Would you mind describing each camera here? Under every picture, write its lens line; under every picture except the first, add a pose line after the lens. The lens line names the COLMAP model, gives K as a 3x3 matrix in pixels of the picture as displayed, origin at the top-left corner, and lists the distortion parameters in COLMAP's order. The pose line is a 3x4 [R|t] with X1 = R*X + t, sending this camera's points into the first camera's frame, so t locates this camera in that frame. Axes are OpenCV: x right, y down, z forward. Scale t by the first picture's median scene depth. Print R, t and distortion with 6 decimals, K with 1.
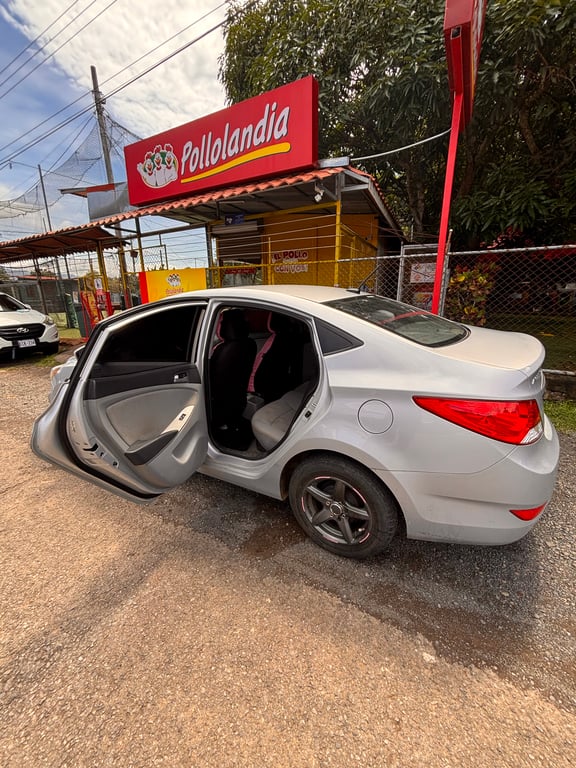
lens RADIAL K [[310.0, 0, 288.8], [0, 310.0, 380.5], [0, 0, 1]] dist [0.008435, 0.000045]
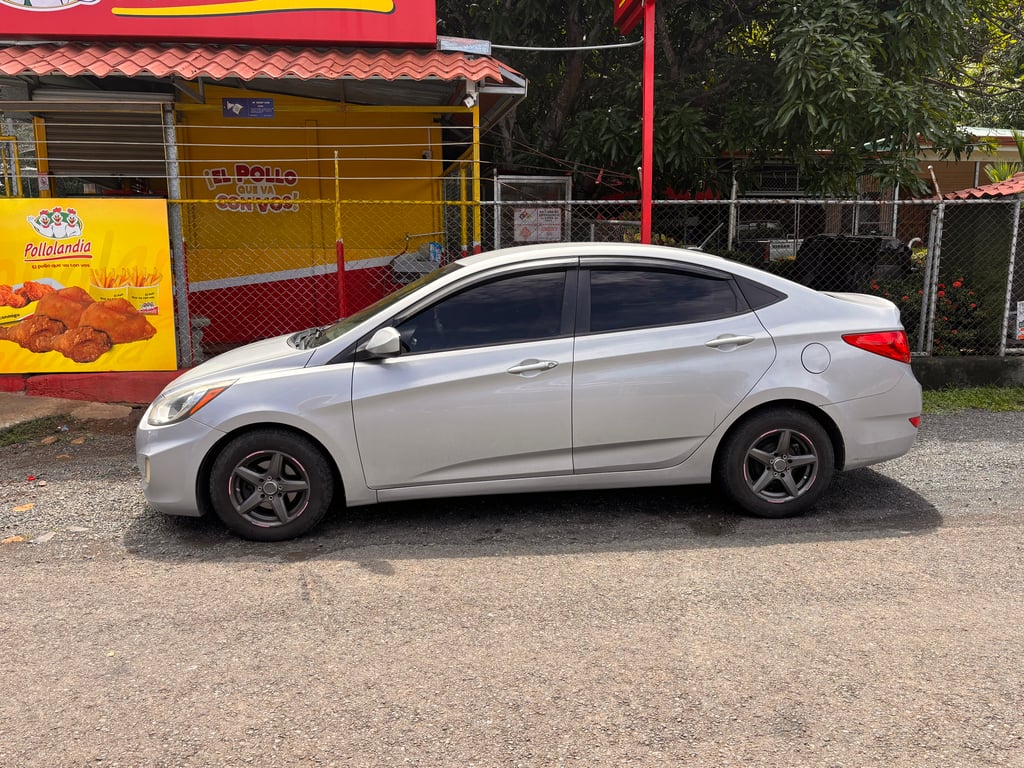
lens RADIAL K [[822.1, 0, 512.0], [0, 822.1, 384.0], [0, 0, 1]] dist [0.044086, 0.003626]
pose [[0.827155, -0.081723, 0.556000, -0.908920], [0.152951, 0.984759, -0.082800, 0.114424], [-0.540759, 0.153529, 0.827048, -0.340436]]
